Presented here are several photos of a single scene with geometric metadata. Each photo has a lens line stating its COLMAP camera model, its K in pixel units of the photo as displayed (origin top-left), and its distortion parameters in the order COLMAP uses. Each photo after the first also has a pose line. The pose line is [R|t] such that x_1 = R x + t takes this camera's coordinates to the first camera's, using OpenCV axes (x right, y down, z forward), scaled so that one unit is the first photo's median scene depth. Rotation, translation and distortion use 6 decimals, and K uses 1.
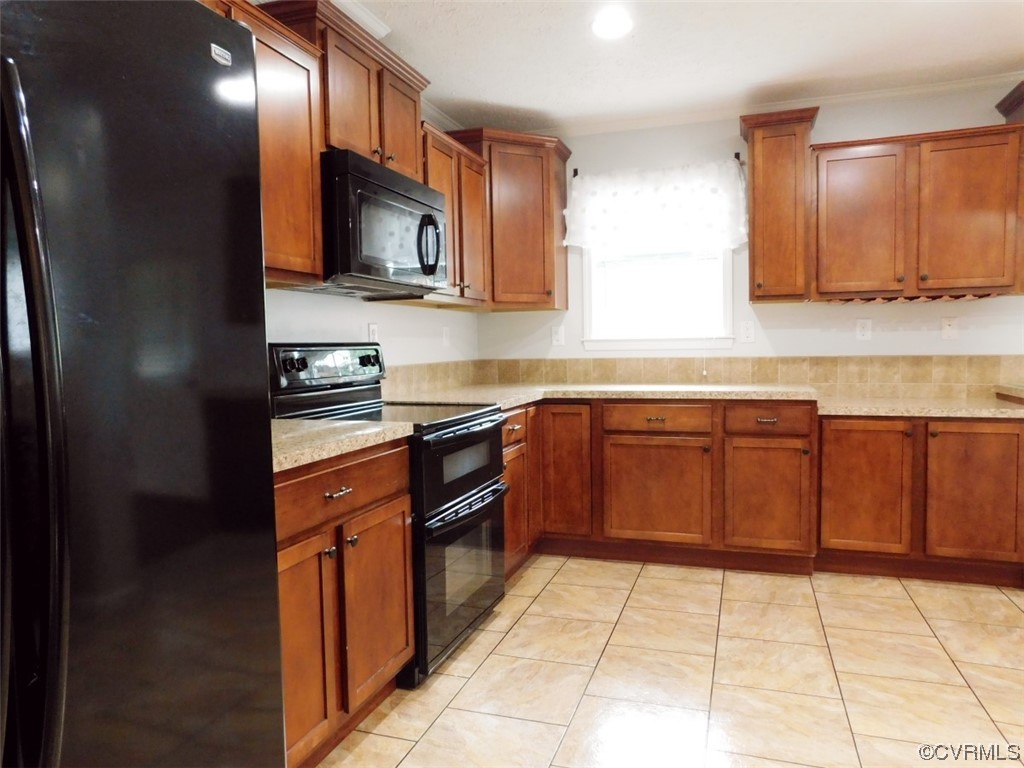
lens RADIAL K [[689.3, 0, 501.3], [0, 689.3, 388.0], [0, 0, 1]] dist [-0.053349, 0.044334]
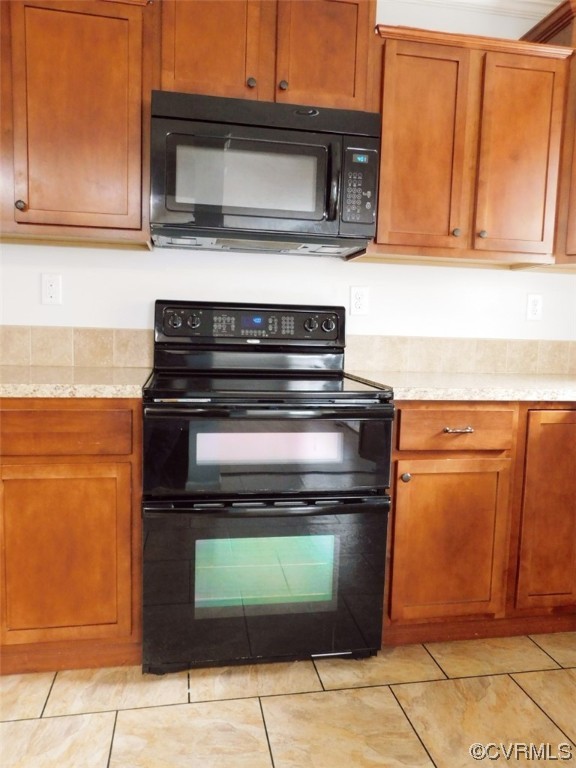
lens RADIAL K [[565.5, 0, 288.0], [0, 565.5, 384.0], [0, 0, 1]] dist [-0.001667, -0.001251]
pose [[0.500460, 0.118510, -0.857610, 0.402396], [-0.092181, 0.992250, 0.083323, -0.019898], [0.860838, 0.037356, 0.507506, 0.536863]]
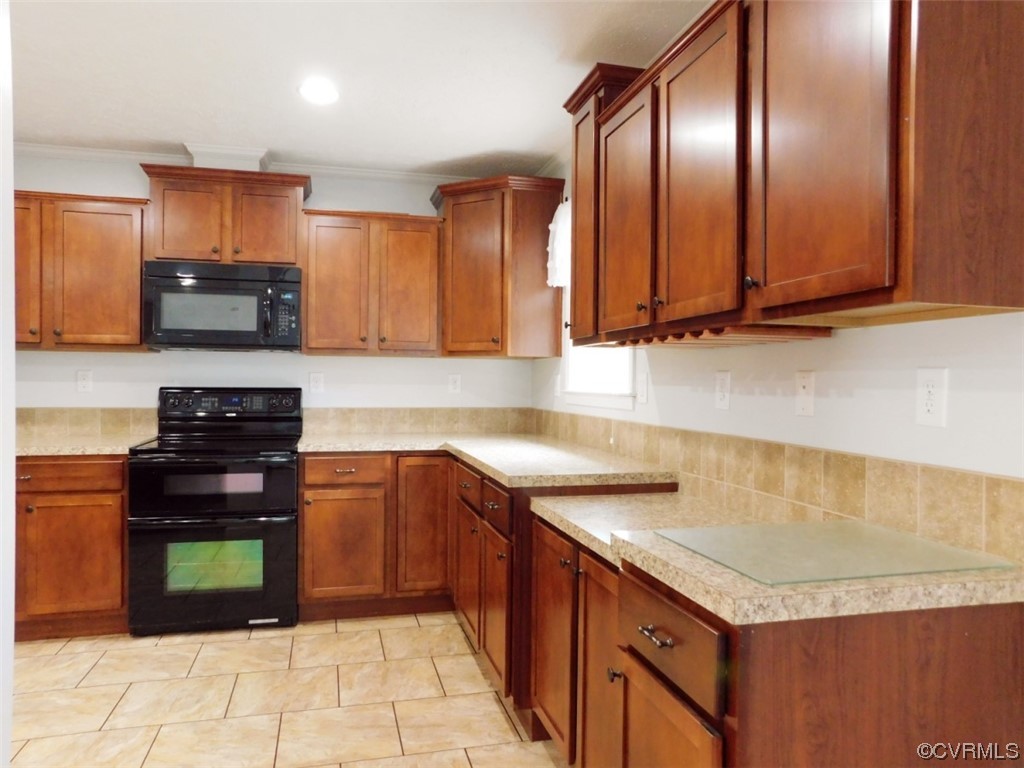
lens RADIAL K [[704.6, 0, 509.8], [0, 704.6, 386.9], [0, 0, 1]] dist [-0.049580, 0.057227]
pose [[0.557694, 0.029628, -0.829518, 1.034667], [-0.070394, 0.997451, -0.011701, -0.075877], [0.827056, 0.064919, 0.558358, 0.567258]]
